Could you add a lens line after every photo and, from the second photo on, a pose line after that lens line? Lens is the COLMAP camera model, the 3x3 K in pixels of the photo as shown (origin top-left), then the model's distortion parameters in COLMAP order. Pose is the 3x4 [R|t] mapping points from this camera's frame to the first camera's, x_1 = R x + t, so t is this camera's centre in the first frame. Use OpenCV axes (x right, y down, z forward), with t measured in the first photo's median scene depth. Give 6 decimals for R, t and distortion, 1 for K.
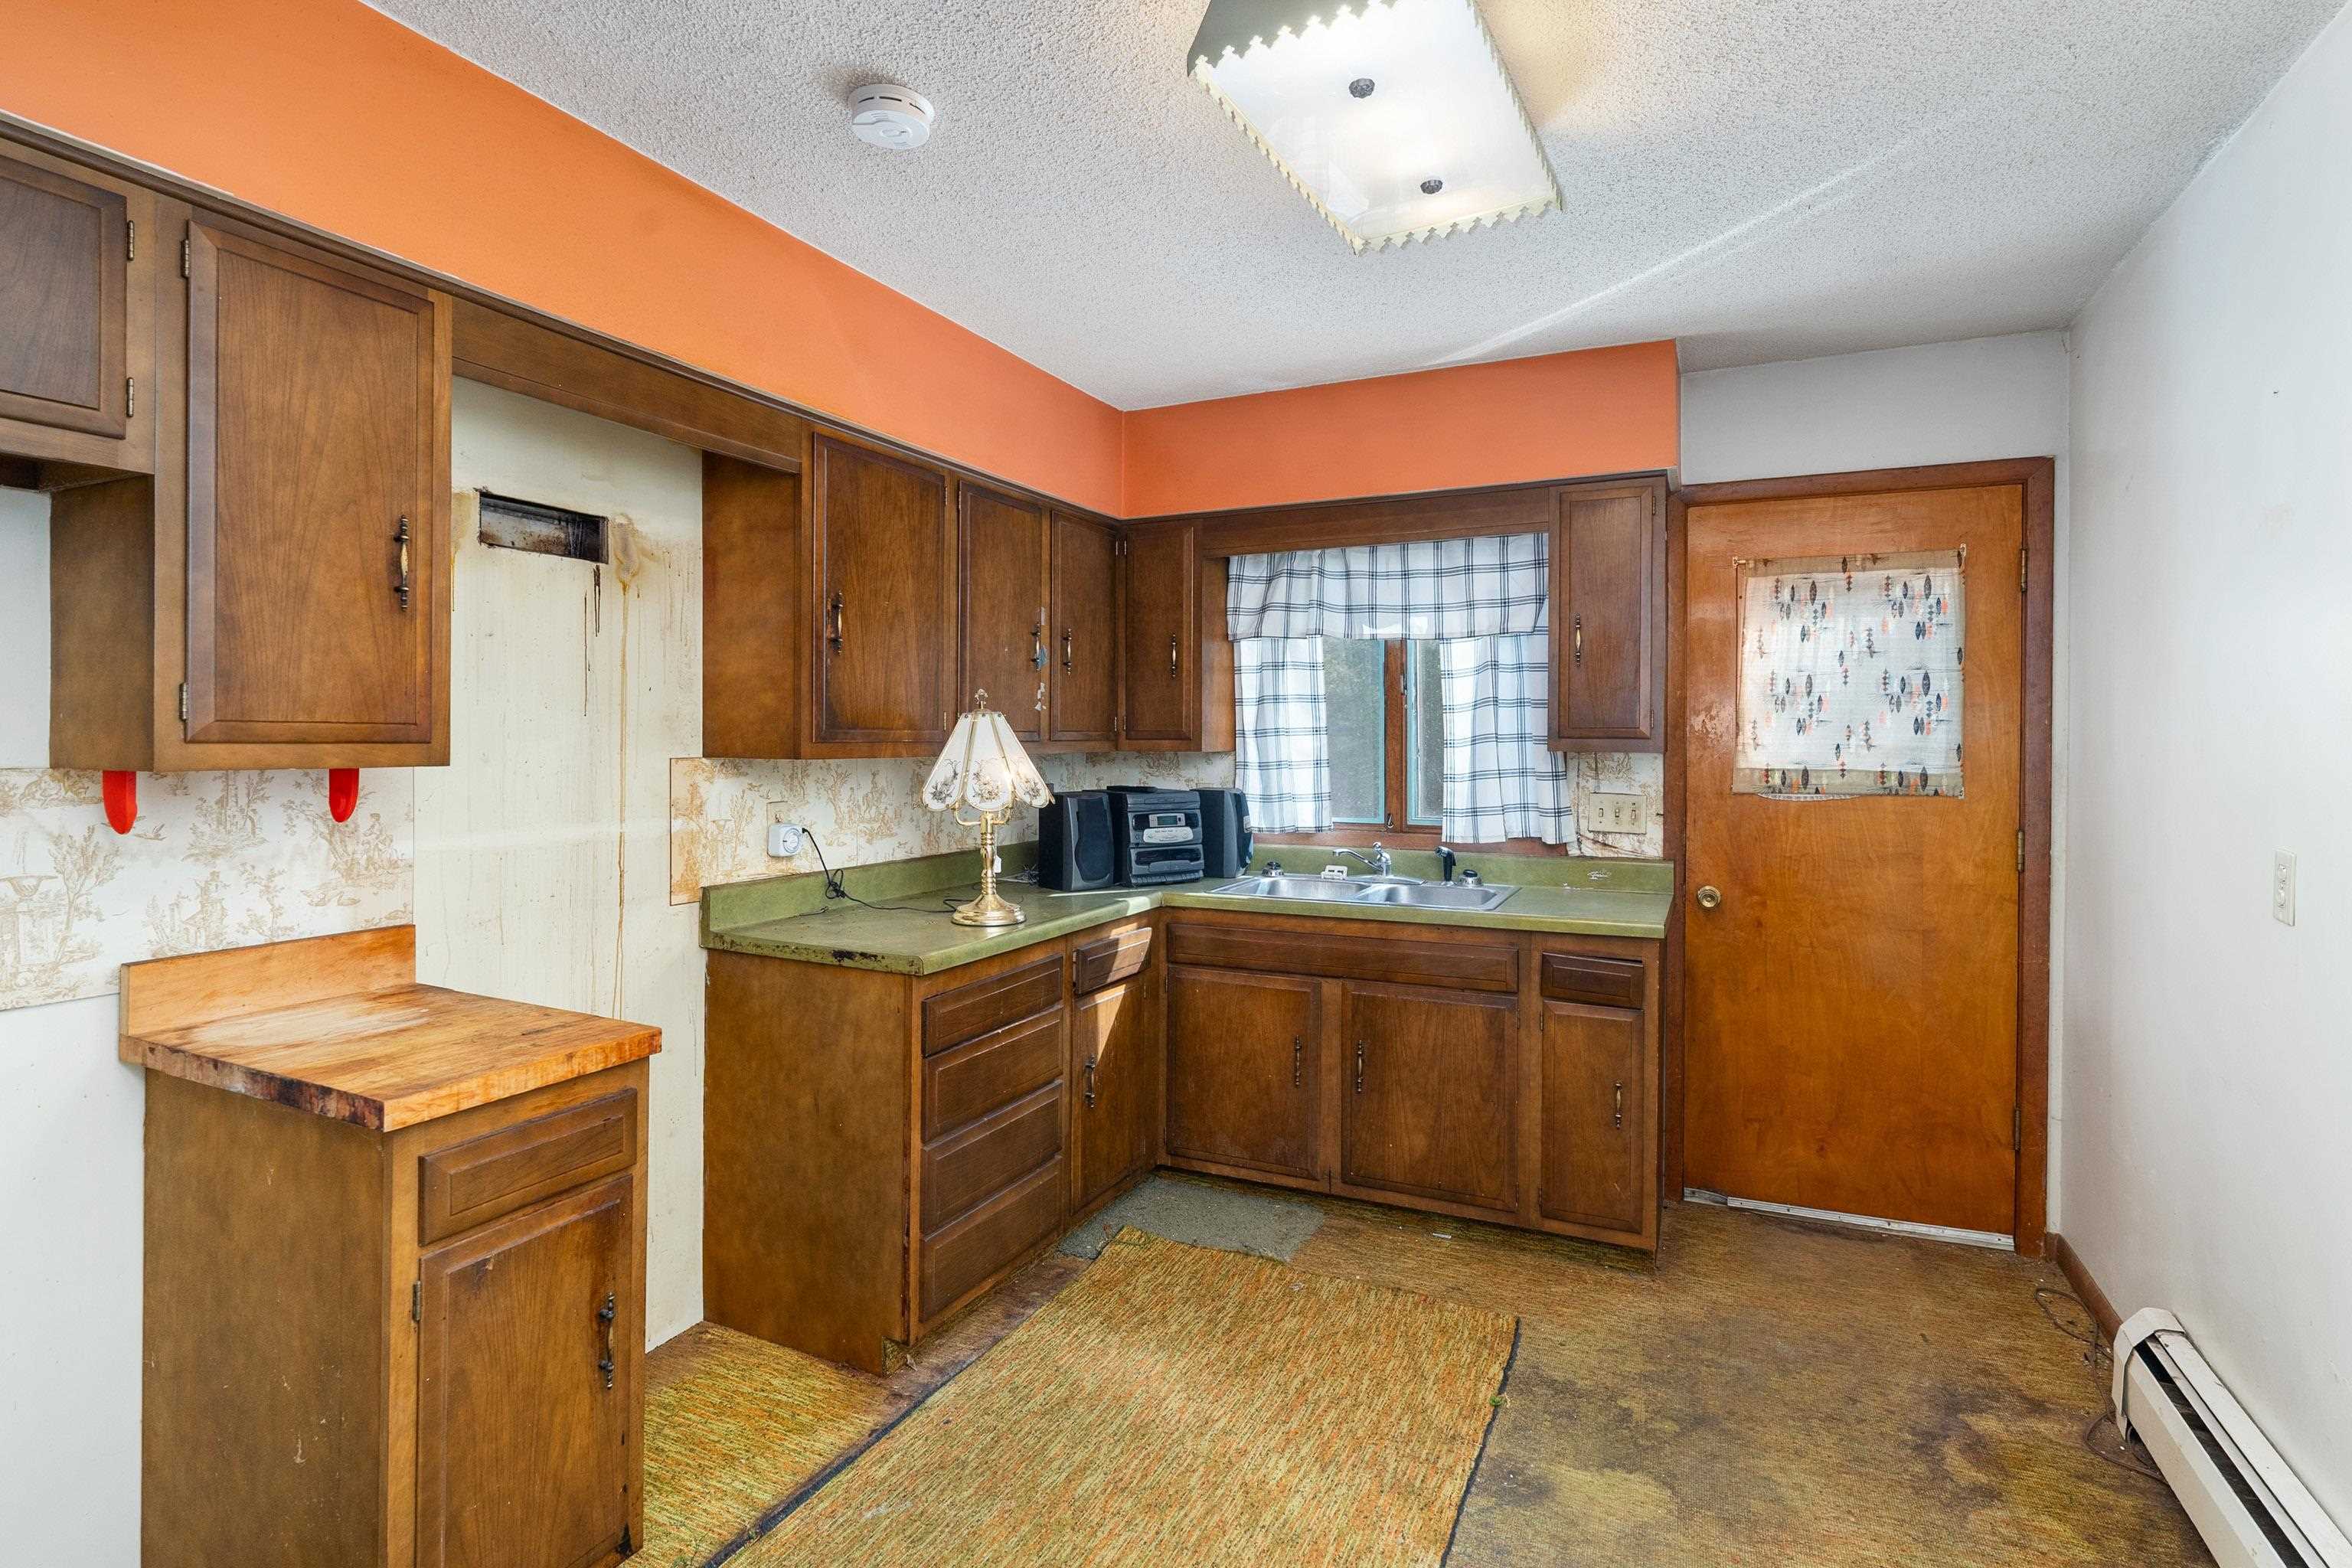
lens RADIAL K [[1151.6, 0, 1182.6], [0, 1151.6, 744.4], [0, 0, 1]] dist [-0.003430, 0.002150]
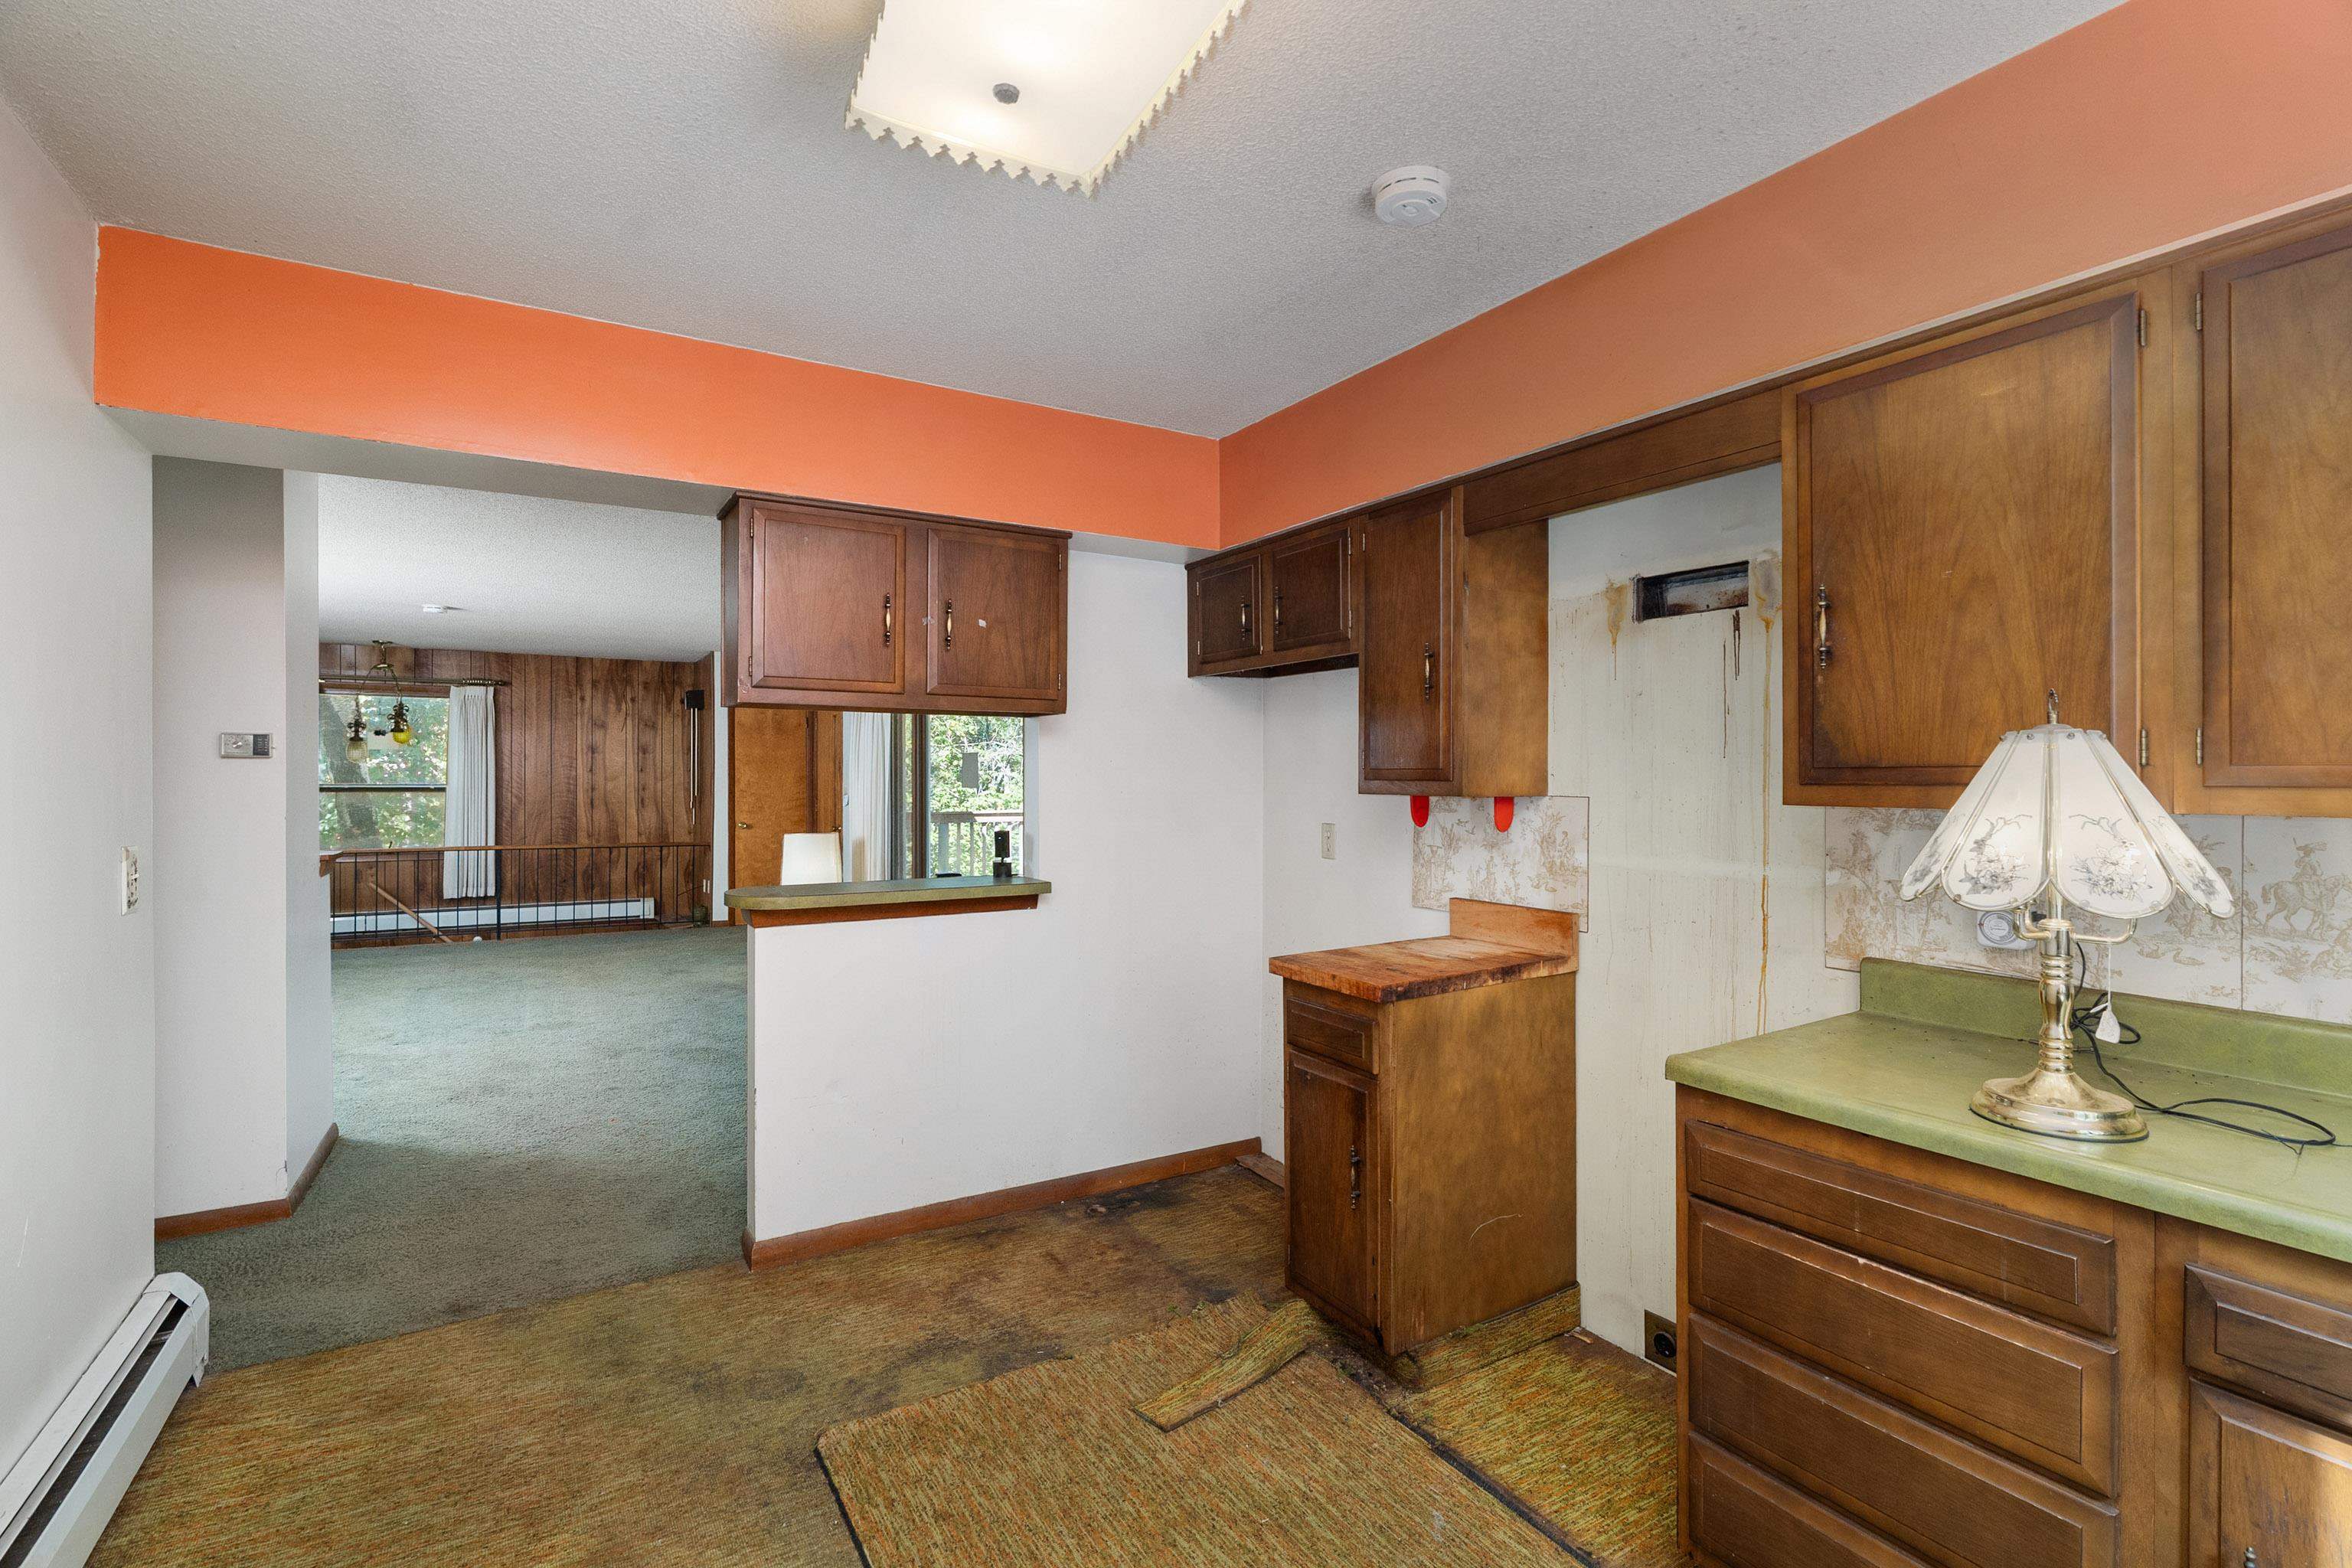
lens RADIAL K [[1089.5, 0, 1176.0], [0, 1089.5, 784.0], [0, 0, 1]] dist [-0.002407, -0.000105]
pose [[-0.557269, 0.001559, -0.830331, 0.425611], [-0.008820, 0.999931, 0.007797, -0.003078], [0.830285, 0.011669, -0.557217, 0.835225]]
